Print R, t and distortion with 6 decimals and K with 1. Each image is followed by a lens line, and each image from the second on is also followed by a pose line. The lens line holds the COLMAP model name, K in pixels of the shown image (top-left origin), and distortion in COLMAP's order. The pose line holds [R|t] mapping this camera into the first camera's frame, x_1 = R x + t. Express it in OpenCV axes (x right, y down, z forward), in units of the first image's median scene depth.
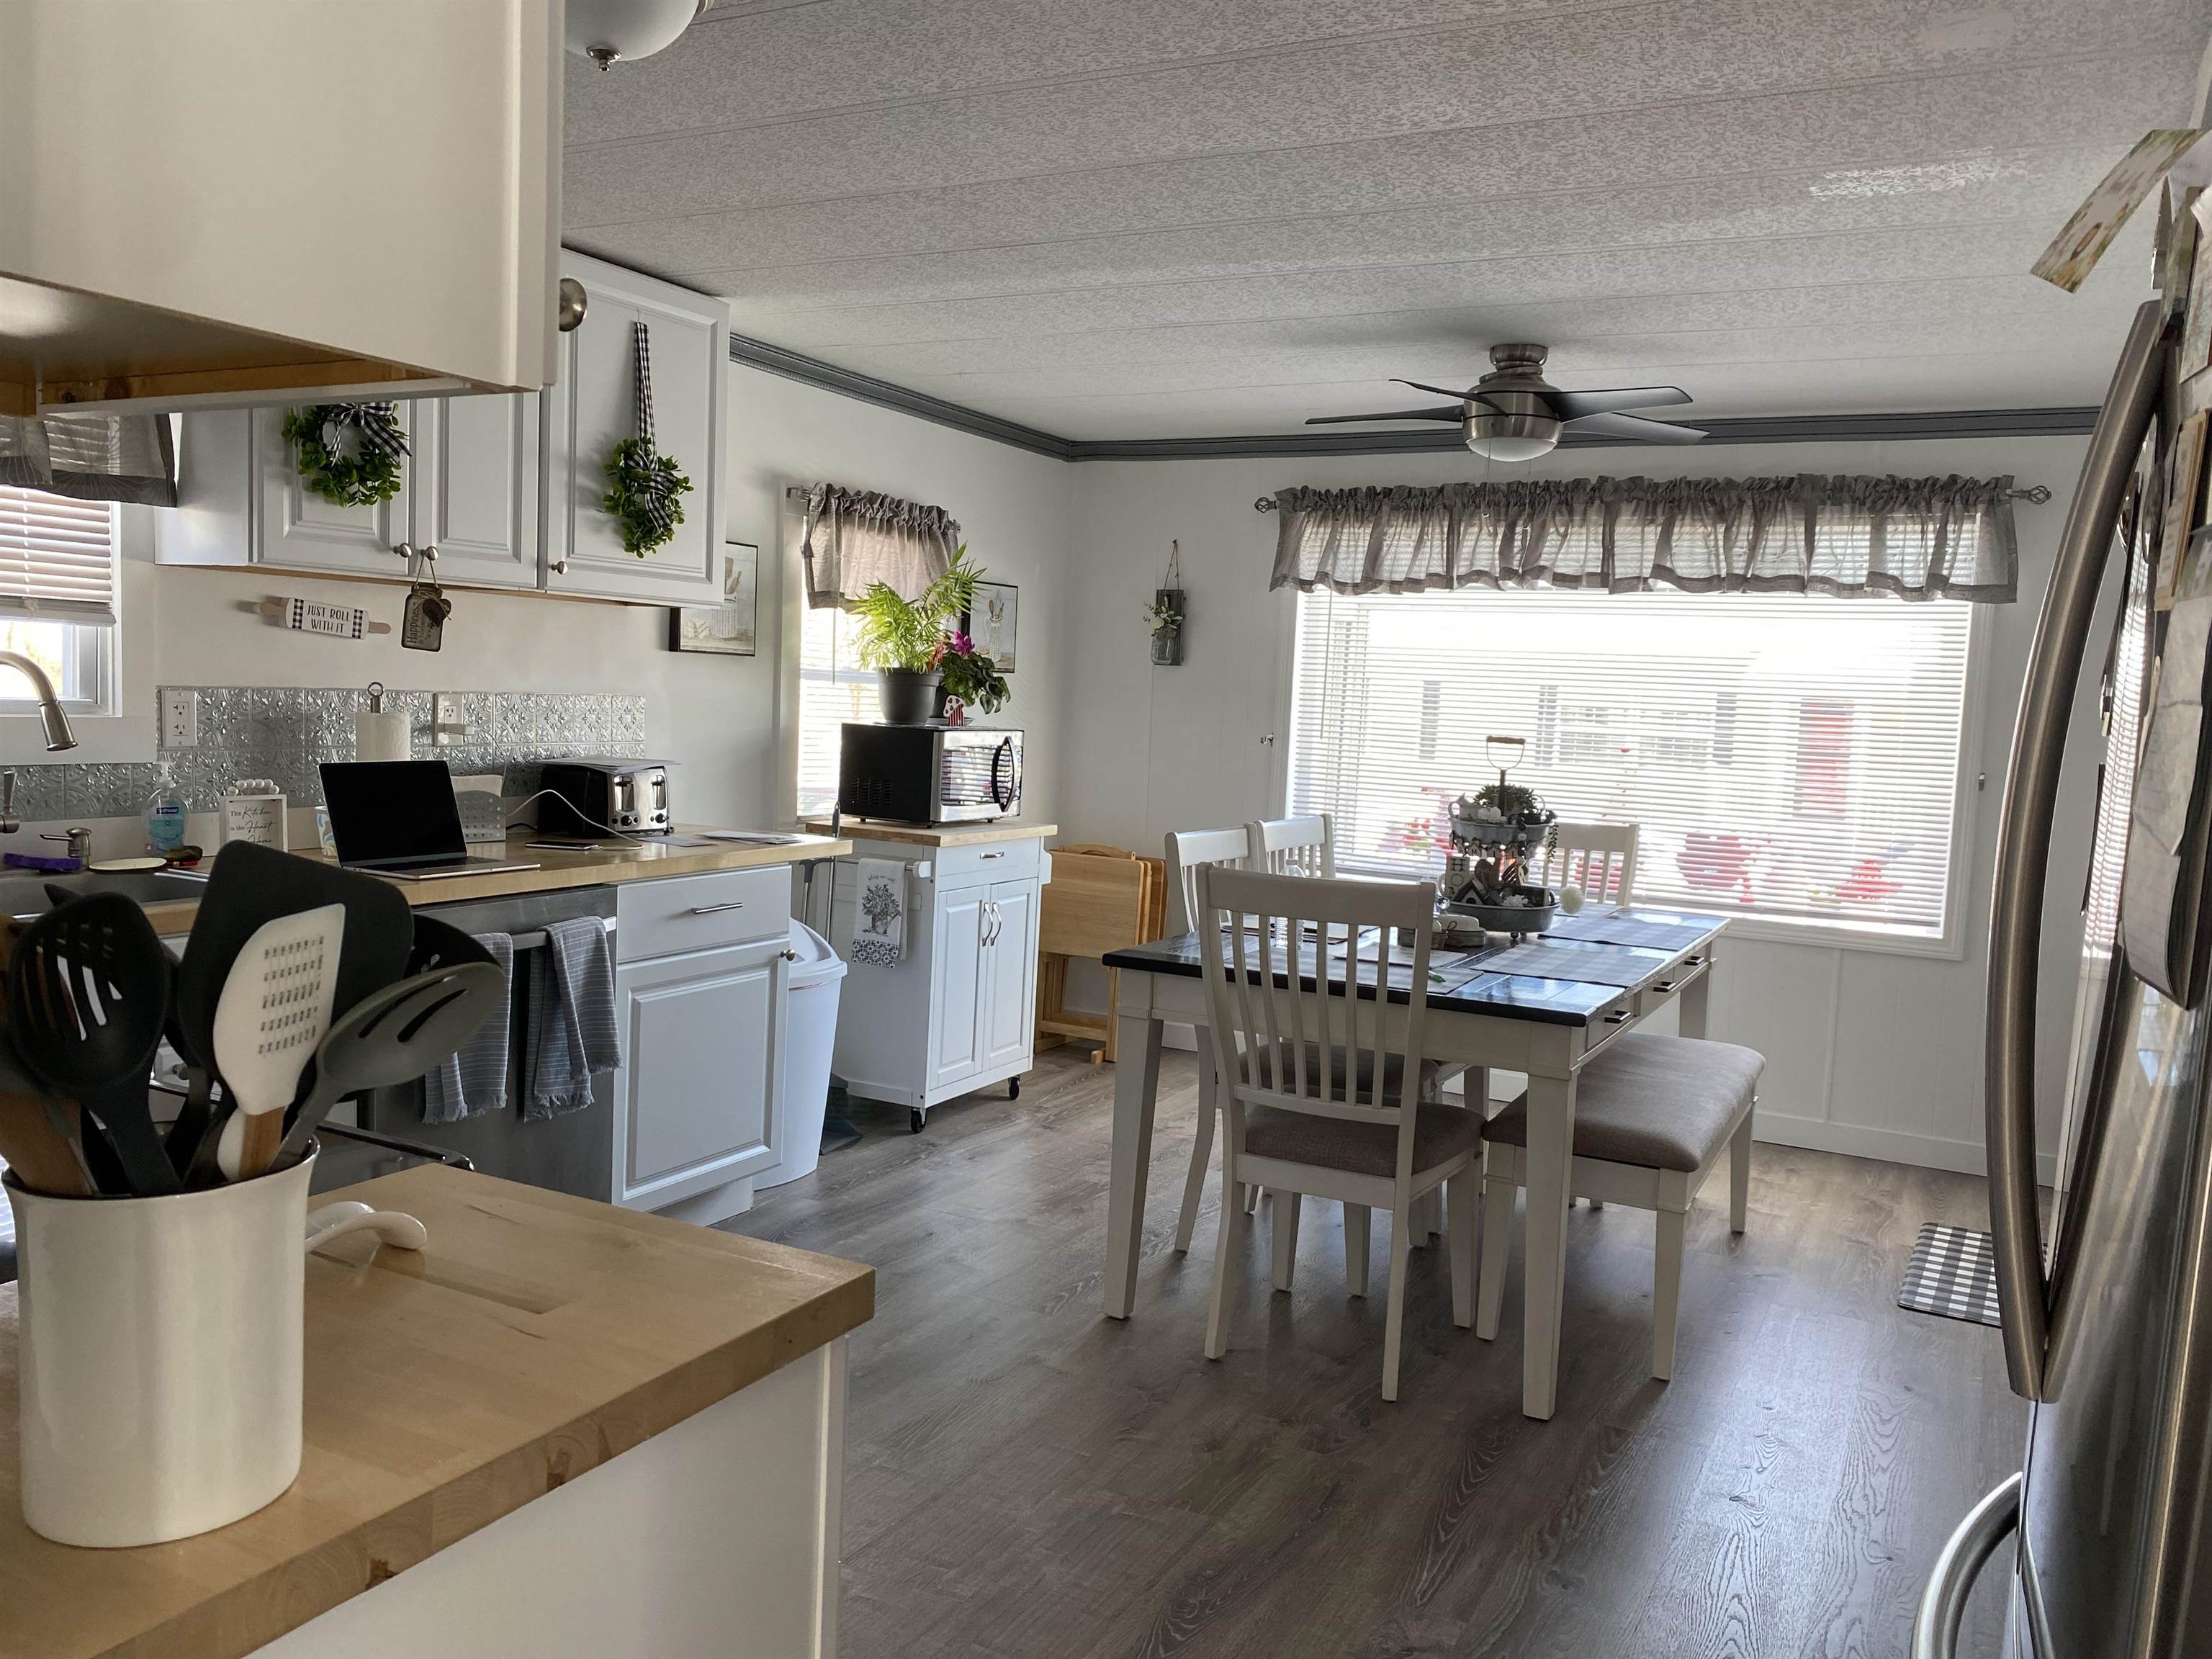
lens RADIAL K [[1699.7, 0, 1106.5], [0, 1699.7, 824.7], [0, 0, 1]] dist [0.005851, -0.004785]
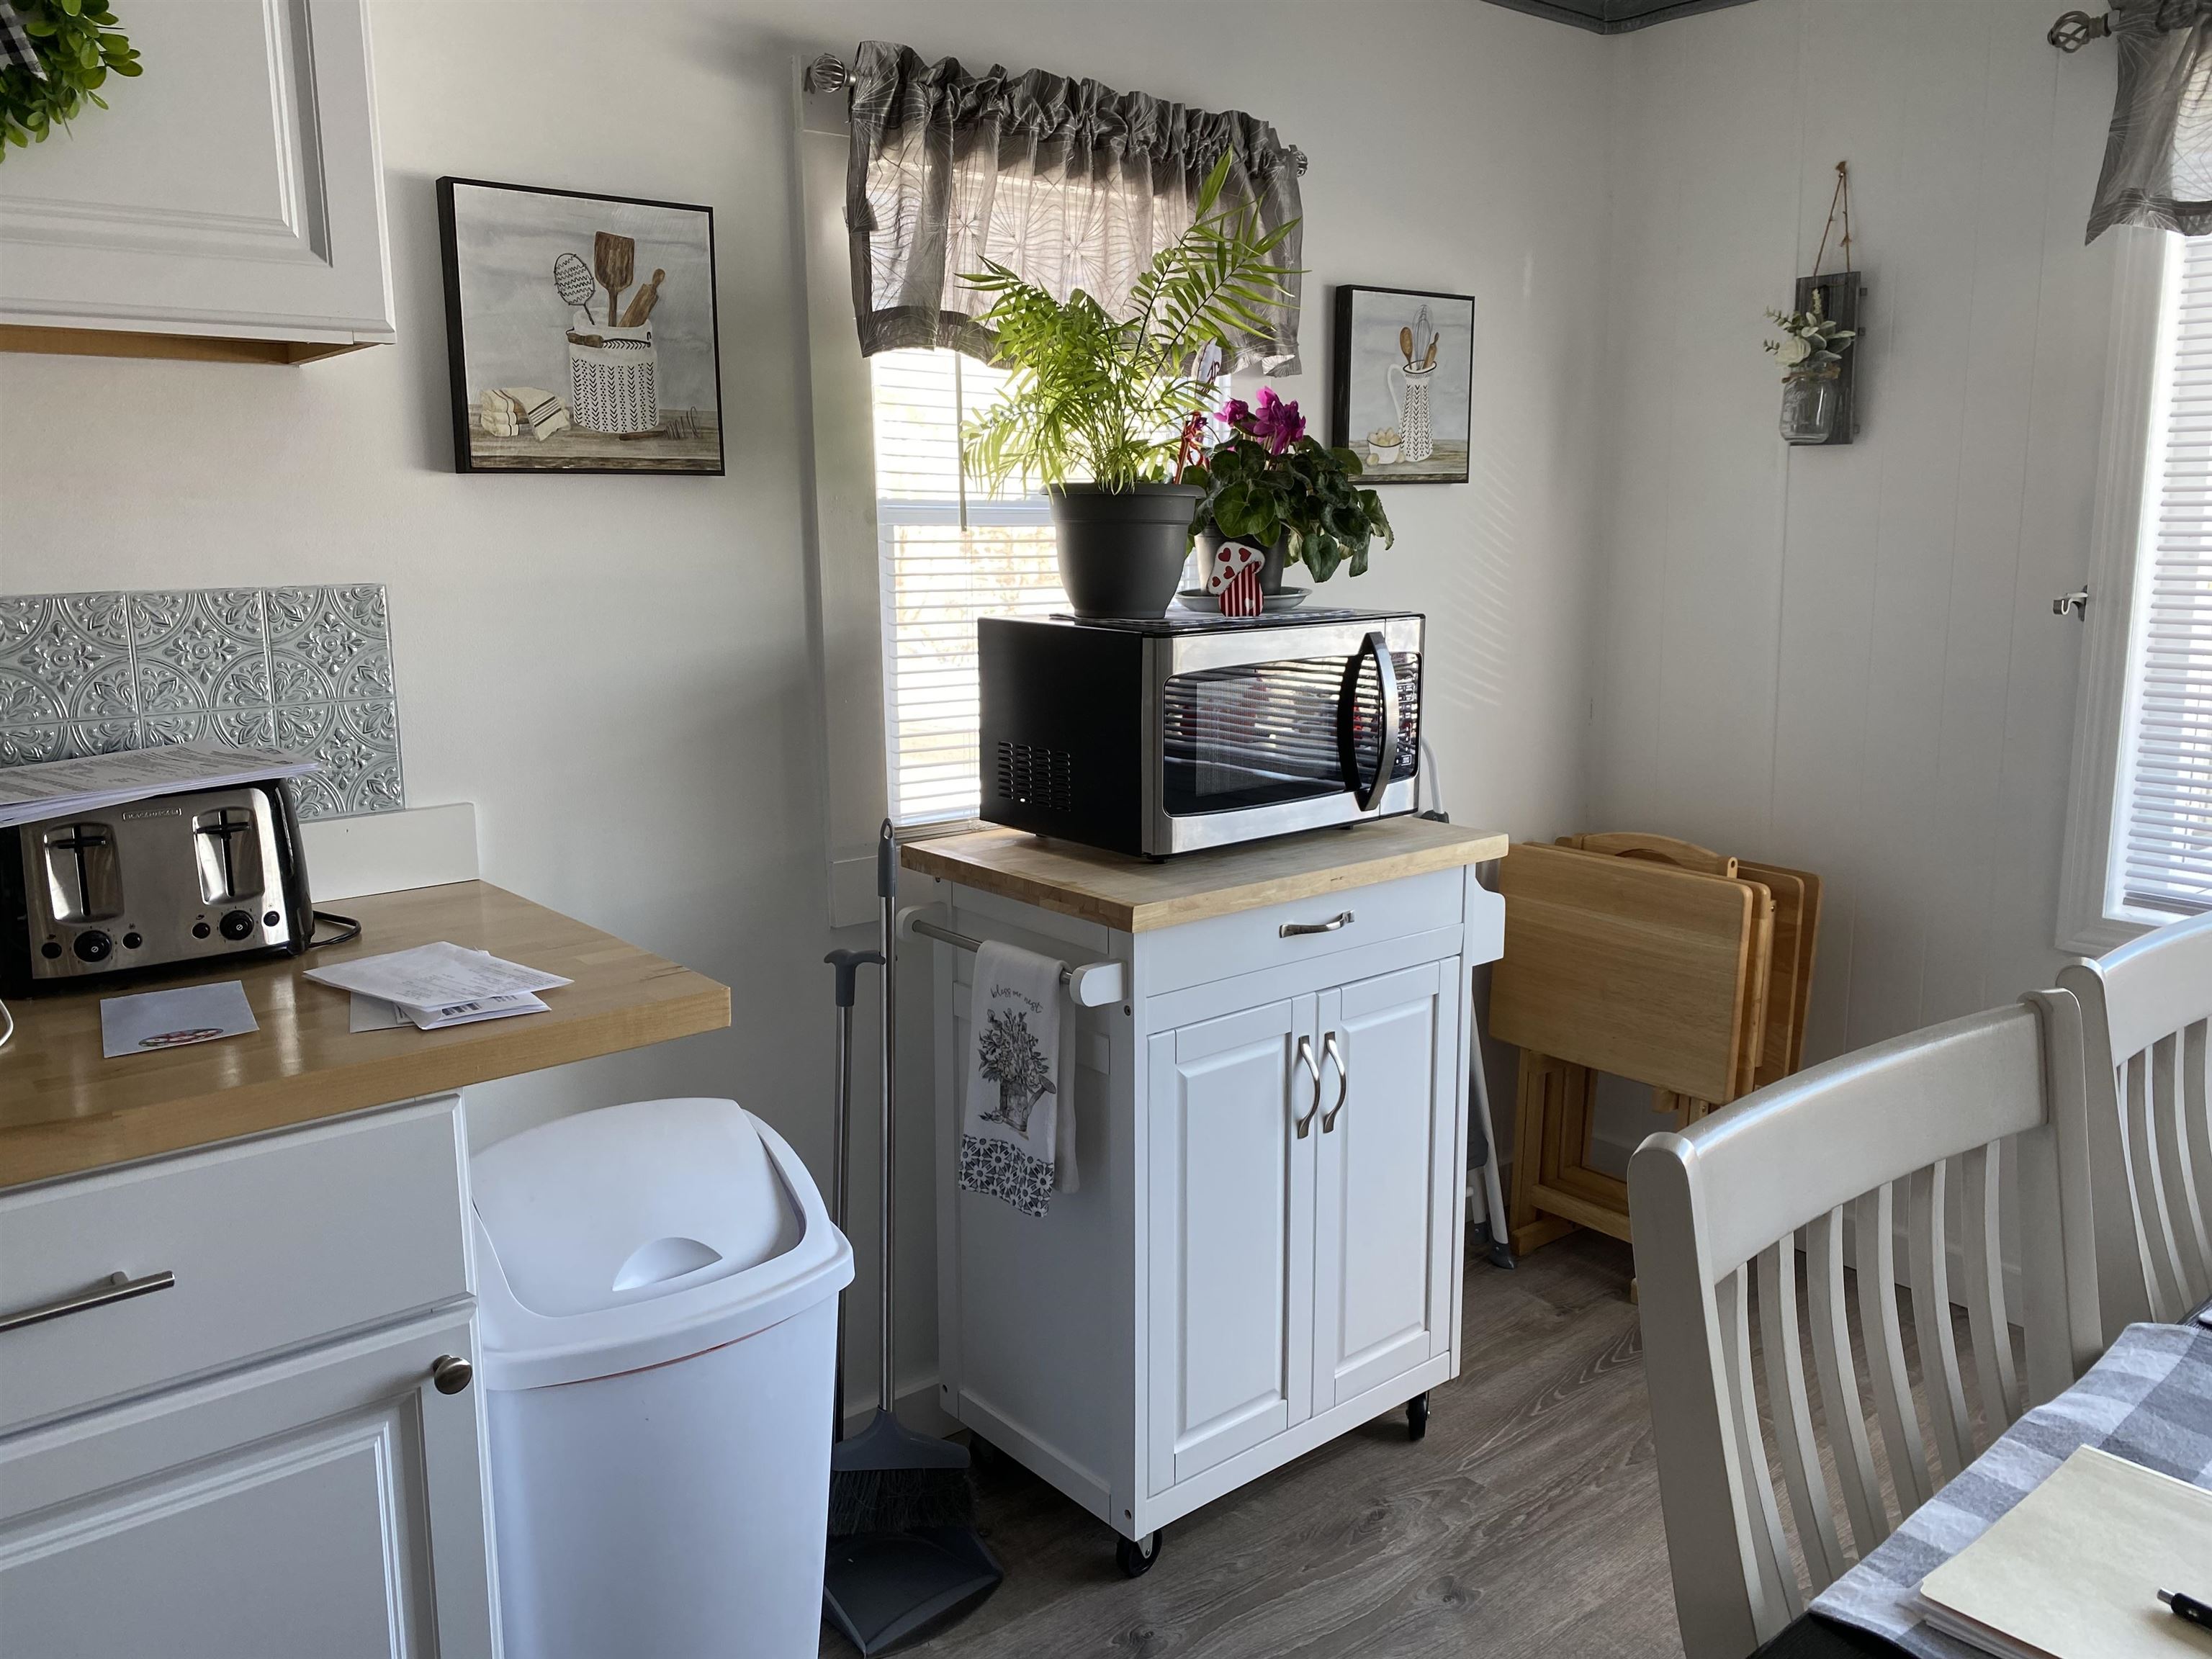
lens RADIAL K [[1737.8, 0, 1112.2], [0, 1737.8, 779.6], [0, 0, 1]] dist [0.037530, -0.006639]
pose [[0.924481, 0.008166, -0.381142, 0.048016], [0.018443, 0.997642, 0.066108, -0.046195], [0.380783, -0.068145, 0.922150, 0.584754]]
